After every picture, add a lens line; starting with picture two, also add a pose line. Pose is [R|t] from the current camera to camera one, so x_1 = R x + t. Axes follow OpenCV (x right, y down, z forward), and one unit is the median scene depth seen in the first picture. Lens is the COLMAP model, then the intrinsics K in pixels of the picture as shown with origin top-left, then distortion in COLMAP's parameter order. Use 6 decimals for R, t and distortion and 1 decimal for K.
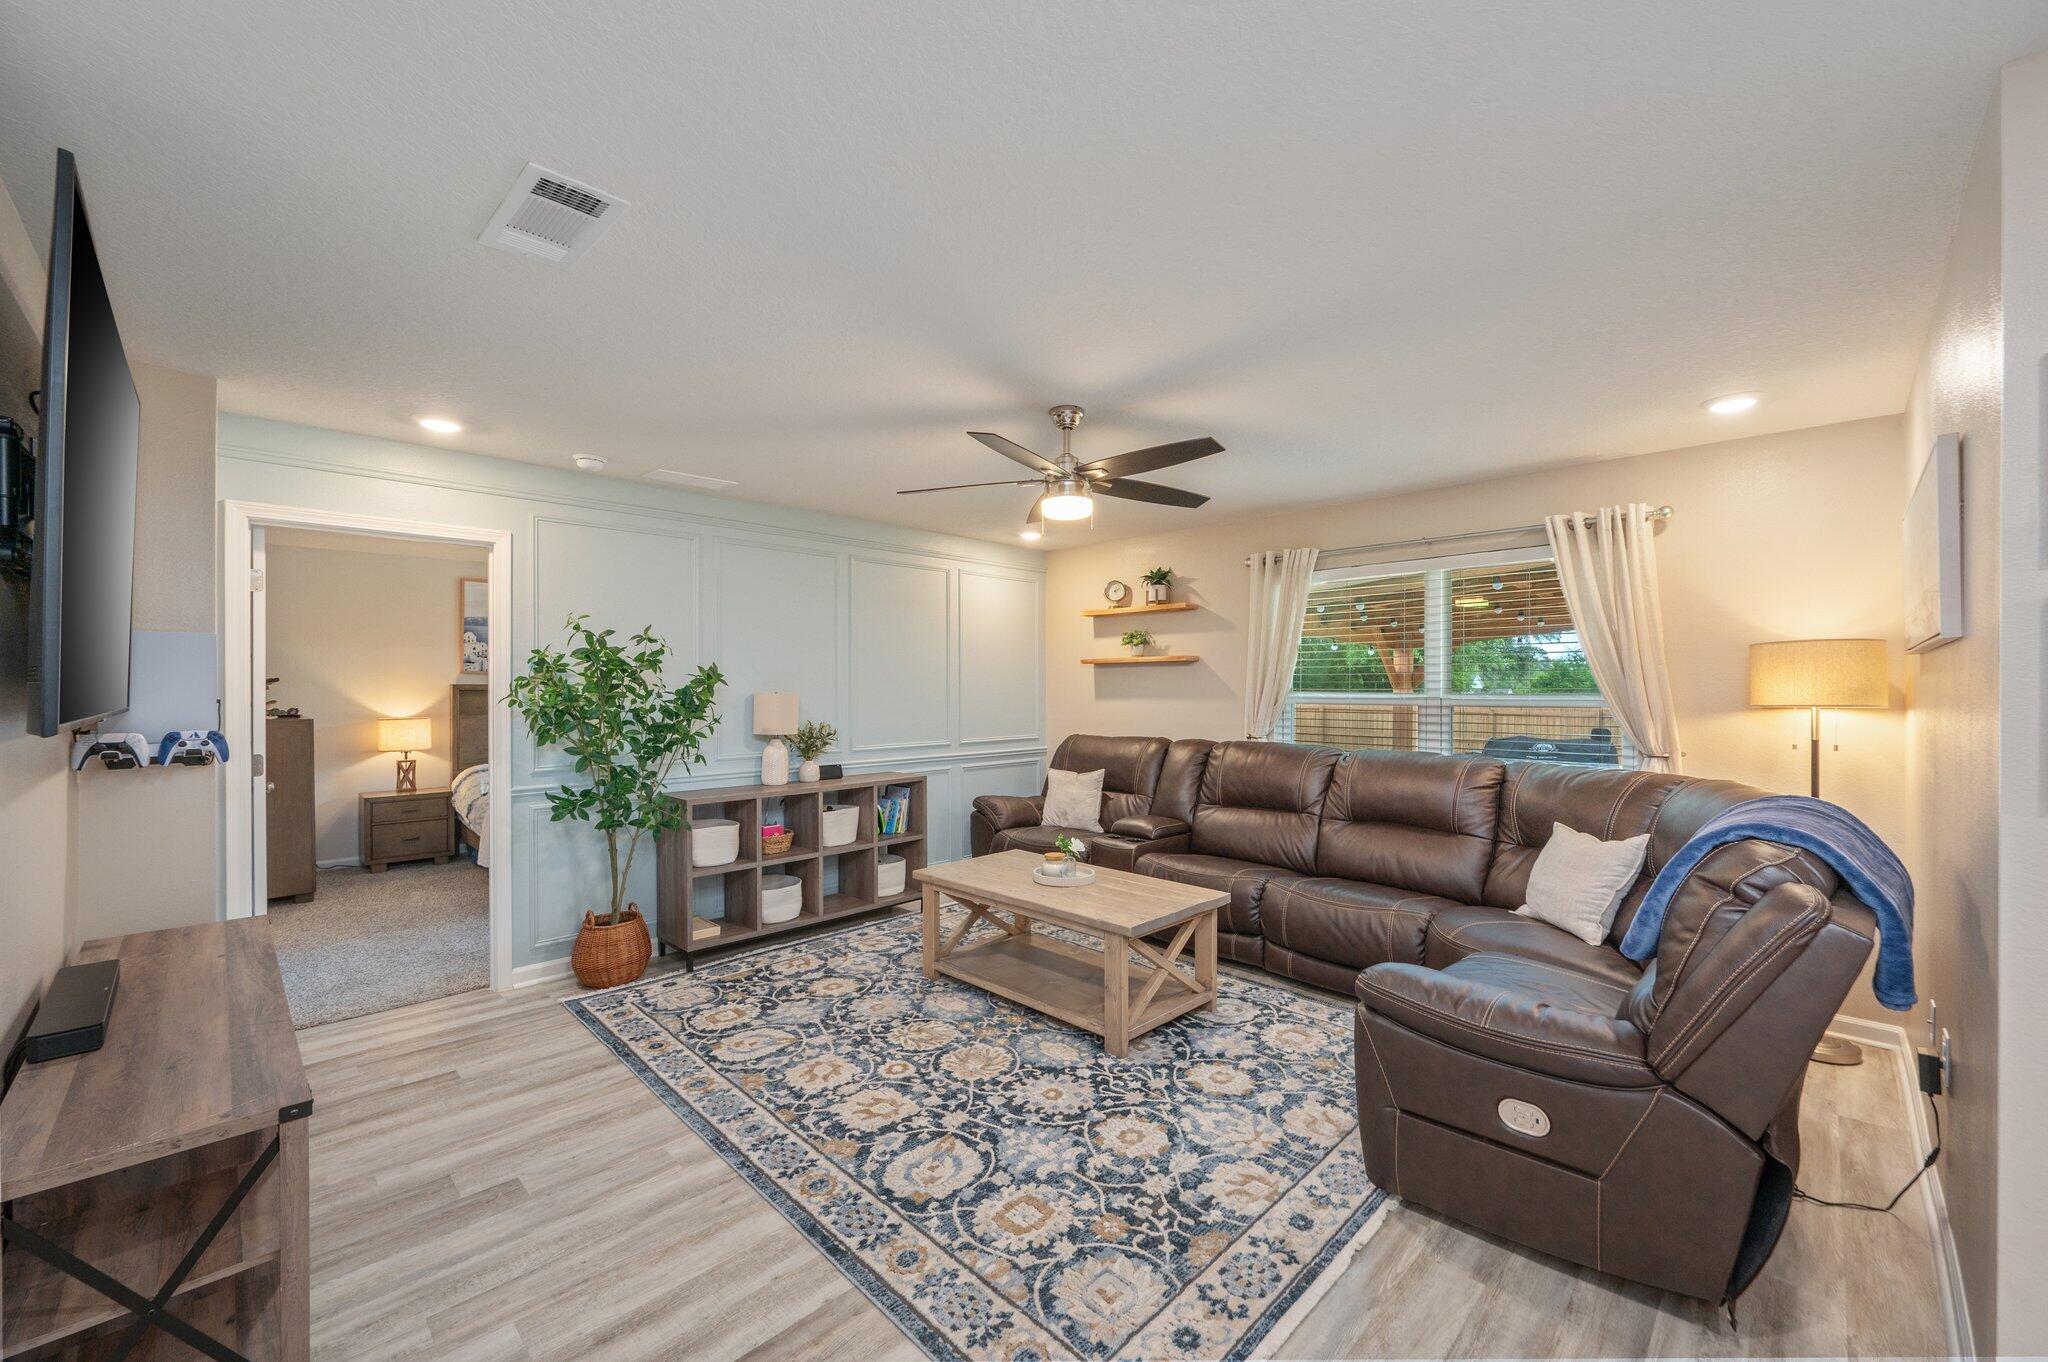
lens RADIAL K [[802.8, 0, 976.7], [0, 802.8, 687.6], [0, 0, 1]] dist [-0.000692, -0.000811]
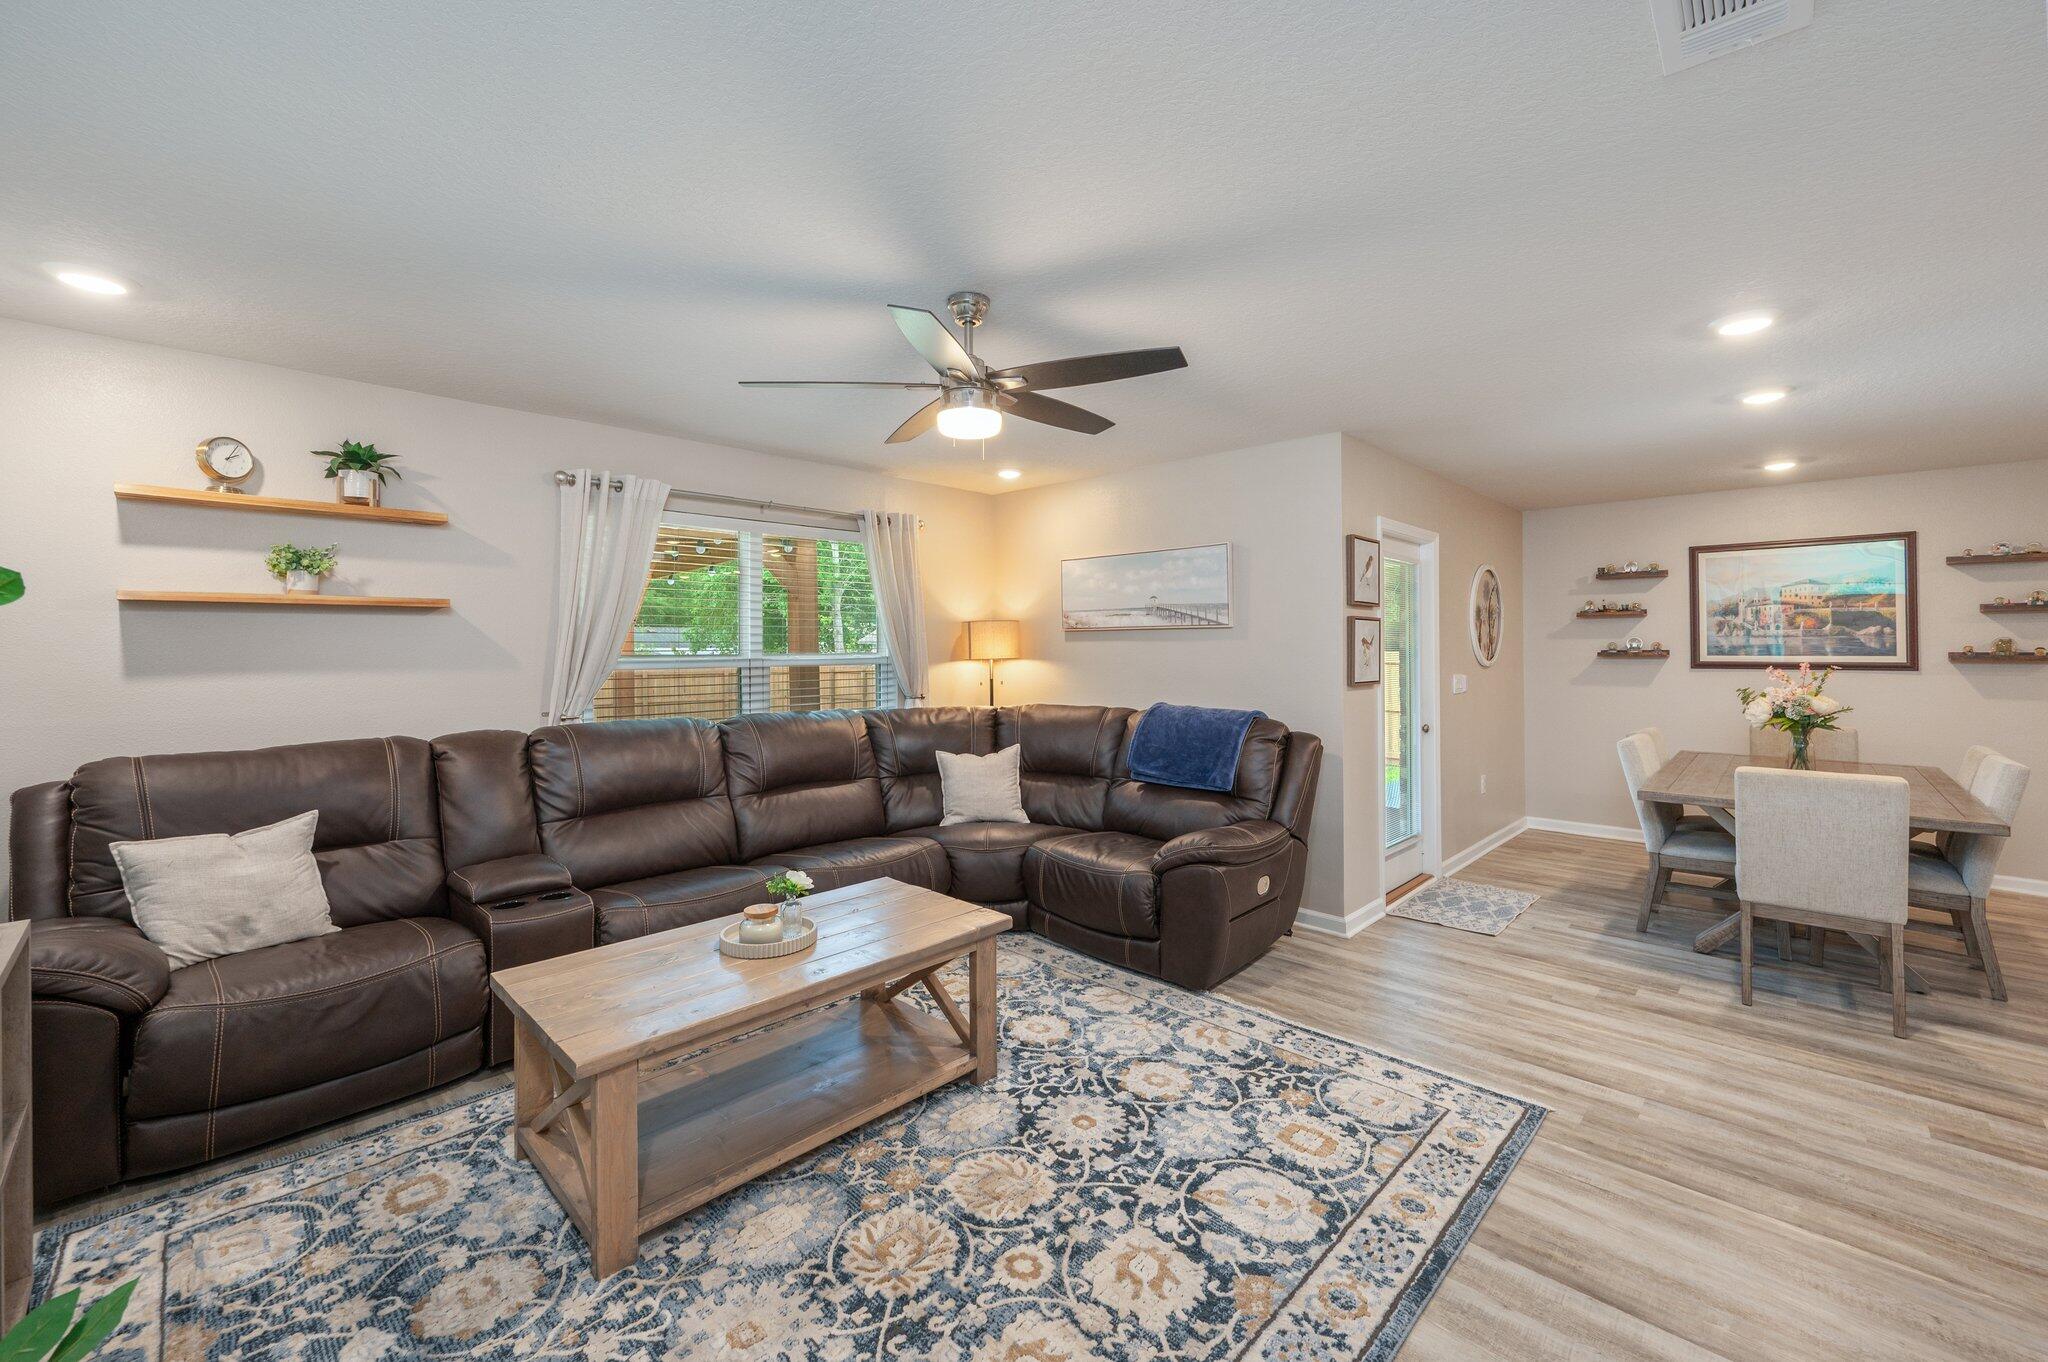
lens RADIAL K [[802.8, 0, 1100.5], [0, 802.8, 644.9], [0, 0, 1]] dist [-0.000692, -0.000811]
pose [[-0.075449, -0.000297, 0.997150, -0.619846], [0.001673, 0.999999, 0.000424, -0.006188], [-0.997148, 0.001700, -0.075449, 0.844455]]
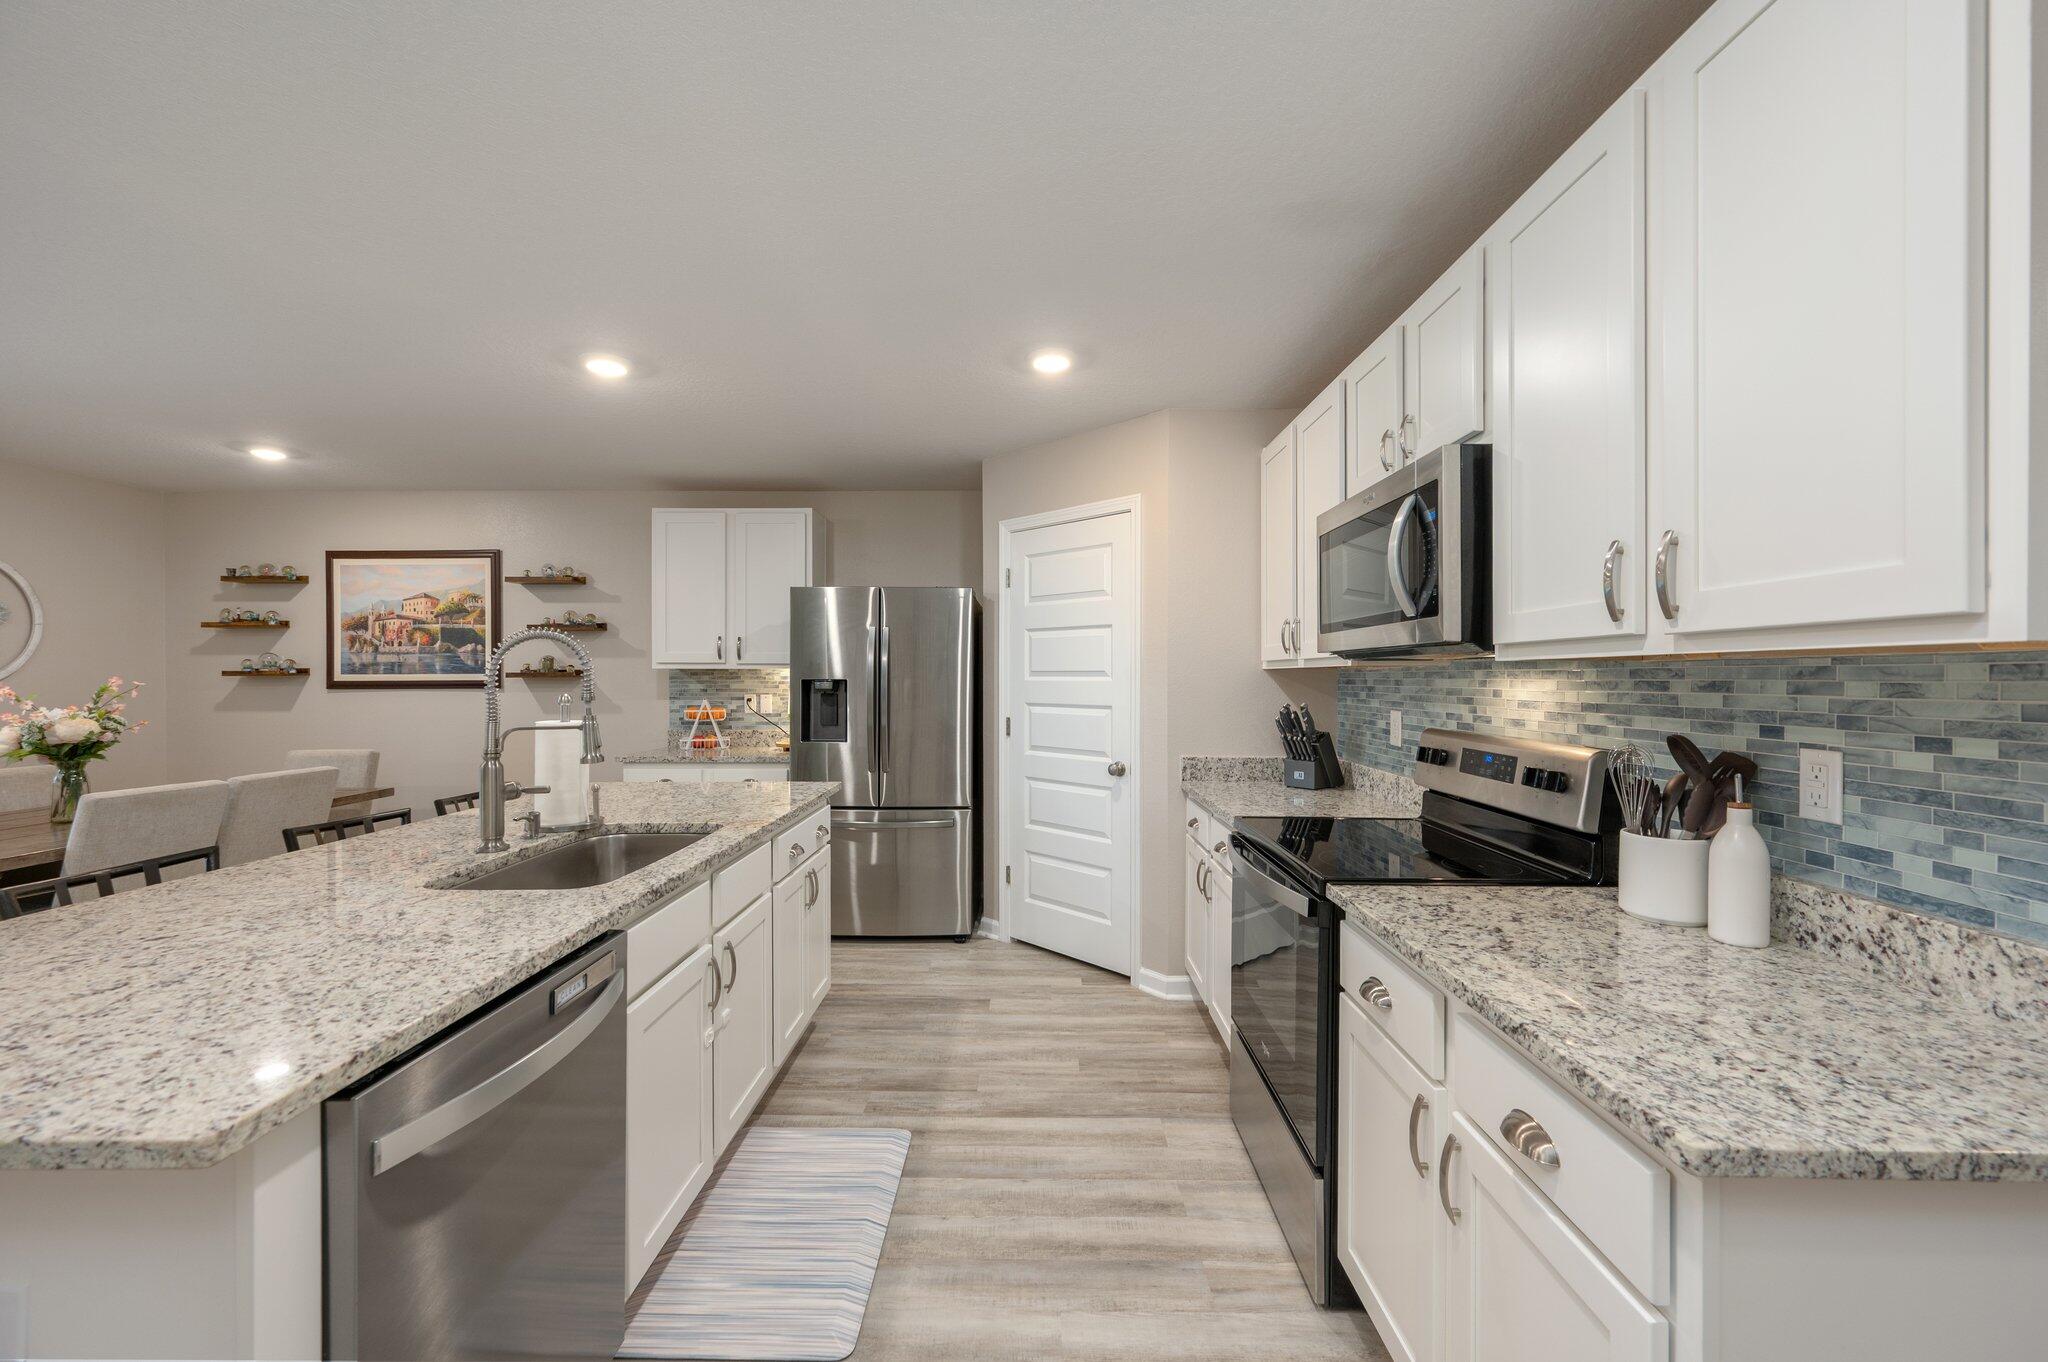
lens RADIAL K [[802.8, 0, 1010.6], [0, 802.8, 668.8], [0, 0, 1]] dist [-0.000692, -0.000811]
pose [[-0.711007, 0.002606, 0.703180, -0.957716], [-0.000238, 0.999992, -0.003946, 0.013278], [-0.703185, -0.002973, -0.711001, -0.340557]]
